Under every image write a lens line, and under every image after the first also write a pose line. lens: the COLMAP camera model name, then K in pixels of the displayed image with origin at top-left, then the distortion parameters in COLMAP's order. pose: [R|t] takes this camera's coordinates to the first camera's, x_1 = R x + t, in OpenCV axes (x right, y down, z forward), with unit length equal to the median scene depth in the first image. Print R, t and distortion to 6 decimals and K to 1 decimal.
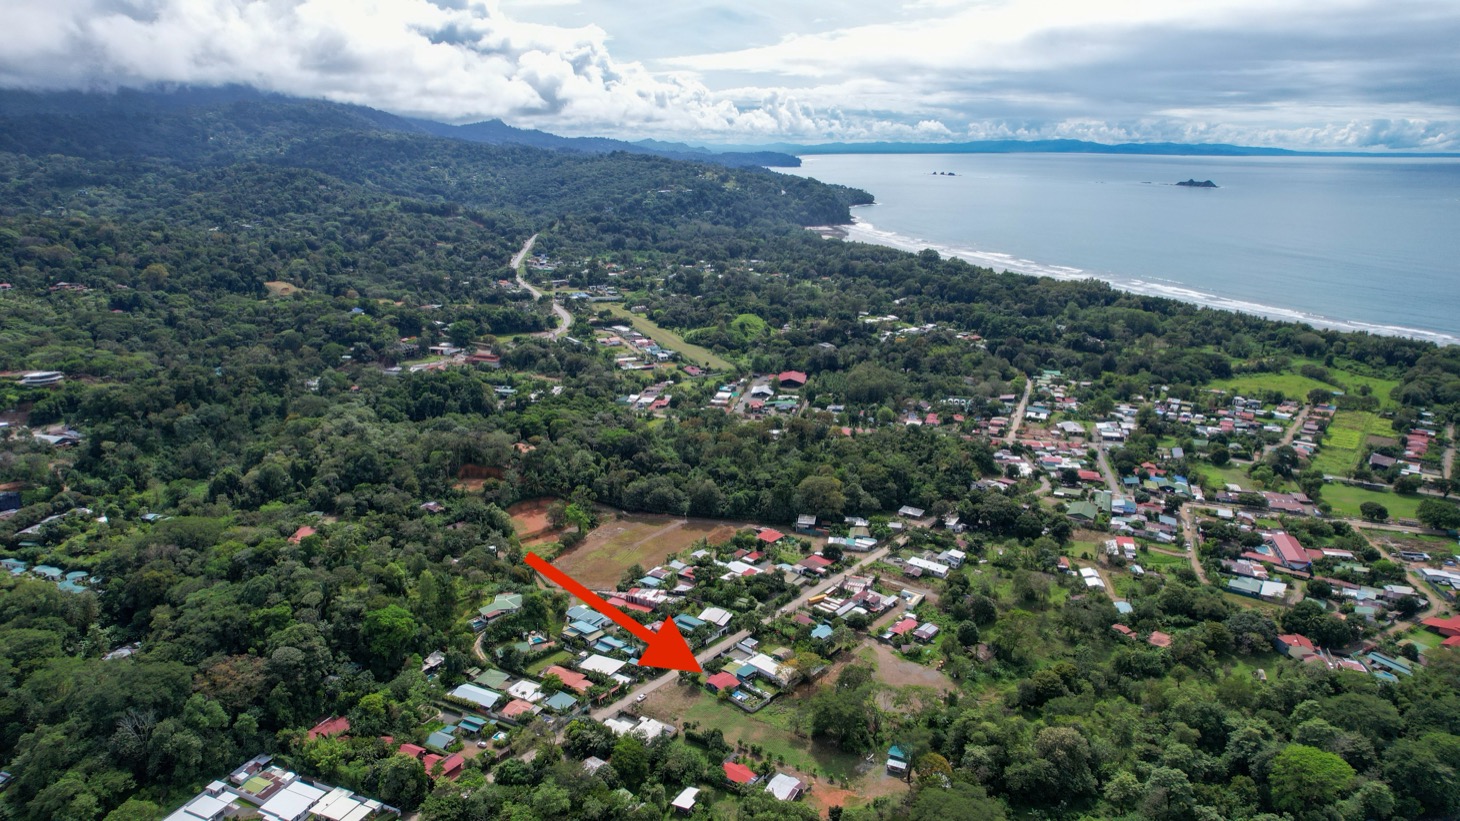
lens RADIAL K [[939.3, 0, 729.9], [0, 939.3, 410.5], [0, 0, 1]] dist [-0.049093, 0.000548]
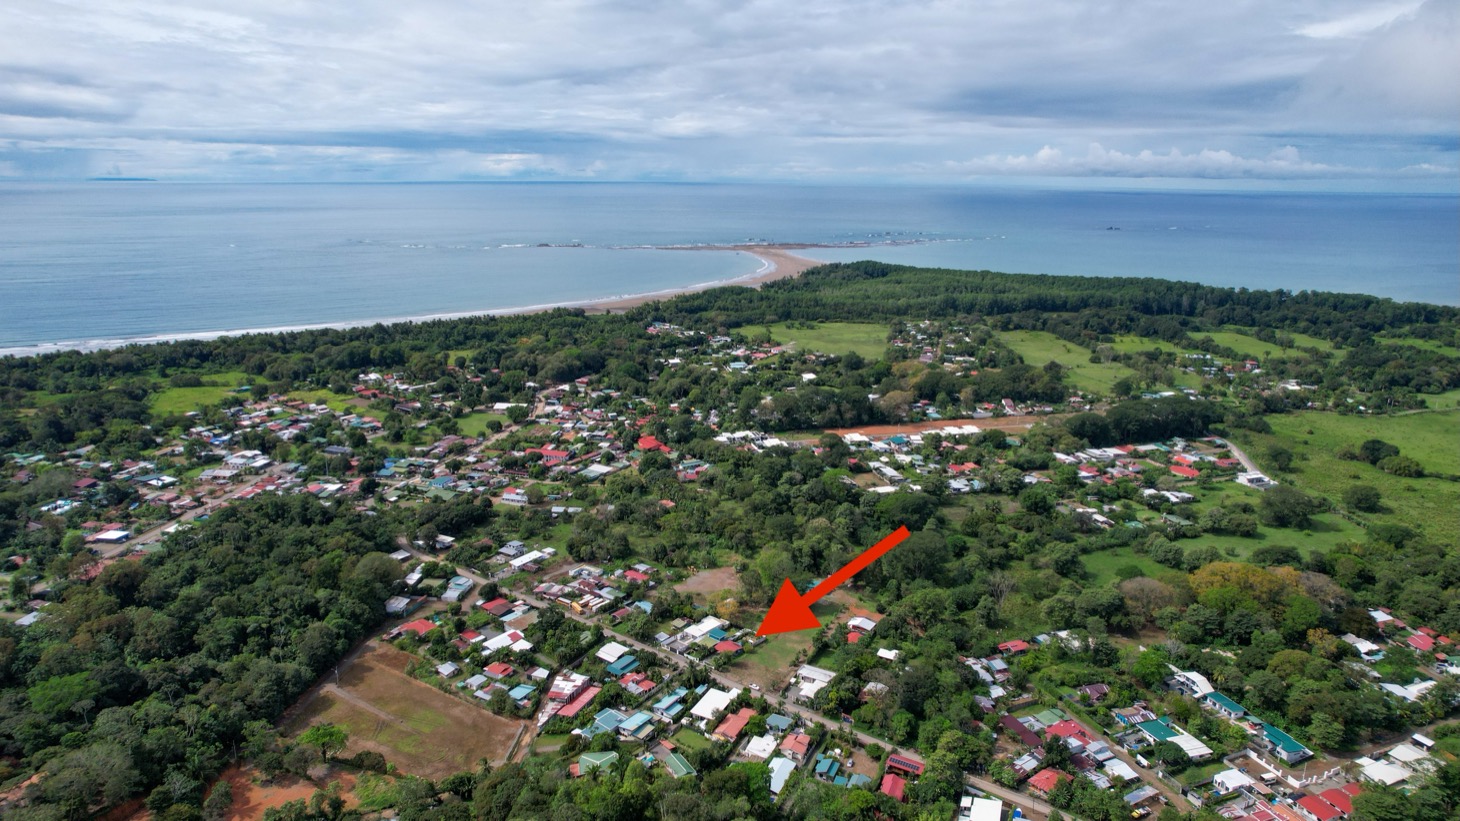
lens RADIAL K [[939.3, 0, 729.9], [0, 939.3, 410.5], [0, 0, 1]] dist [-0.049093, 0.000548]
pose [[-0.102711, -0.207644, 0.972797, -0.991263], [0.244204, 0.942776, 0.227020, -0.226886], [-0.964269, 0.260879, -0.046126, 0.915997]]
